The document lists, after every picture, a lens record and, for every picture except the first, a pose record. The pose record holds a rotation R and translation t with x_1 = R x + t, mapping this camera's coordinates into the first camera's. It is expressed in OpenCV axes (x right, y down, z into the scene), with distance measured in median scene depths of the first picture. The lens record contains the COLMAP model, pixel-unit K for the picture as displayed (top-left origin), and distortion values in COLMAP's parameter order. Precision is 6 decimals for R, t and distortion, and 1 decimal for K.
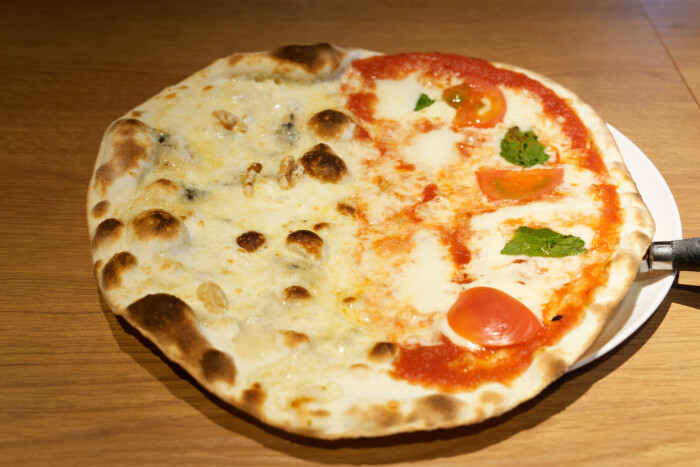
lens RADIAL K [[882.2, 0, 350.0], [0, 882.2, 233.5], [0, 0, 1]] dist [-0.039362, -0.010135]
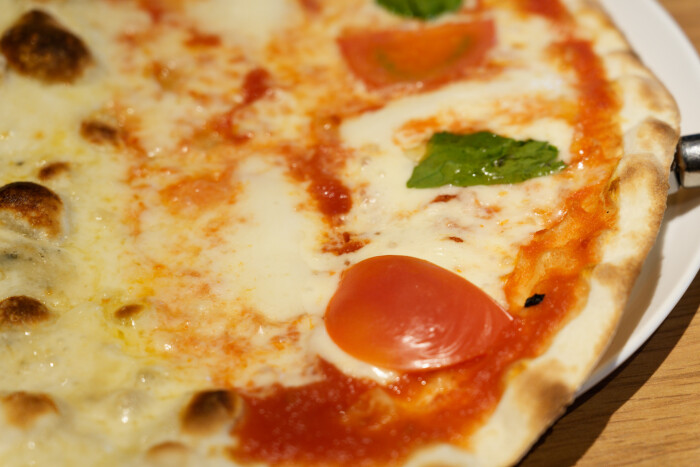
lens RADIAL K [[1375.1, 0, 350.0], [0, 1375.1, 233.5], [0, 0, 1]] dist [-0.027216, -0.025907]
pose [[0.978126, -0.111598, 0.175542, -0.008782], [0.101565, 0.992692, 0.065166, -0.006408], [-0.181532, -0.045912, 0.982313, 0.193969]]
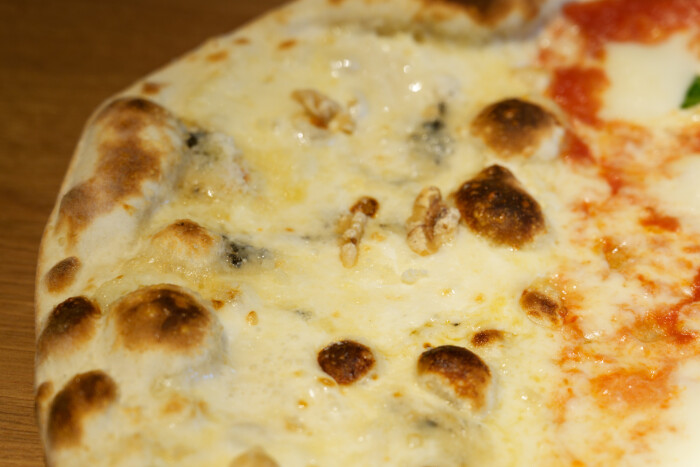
lens RADIAL K [[1375.1, 0, 350.0], [0, 1375.1, 233.5], [0, 0, 1]] dist [-0.027216, -0.025907]
pose [[0.990802, 0.064144, -0.119155, -0.021295], [-0.065337, 0.997844, -0.006127, -0.058157], [0.118505, 0.013856, 0.992857, 0.218008]]
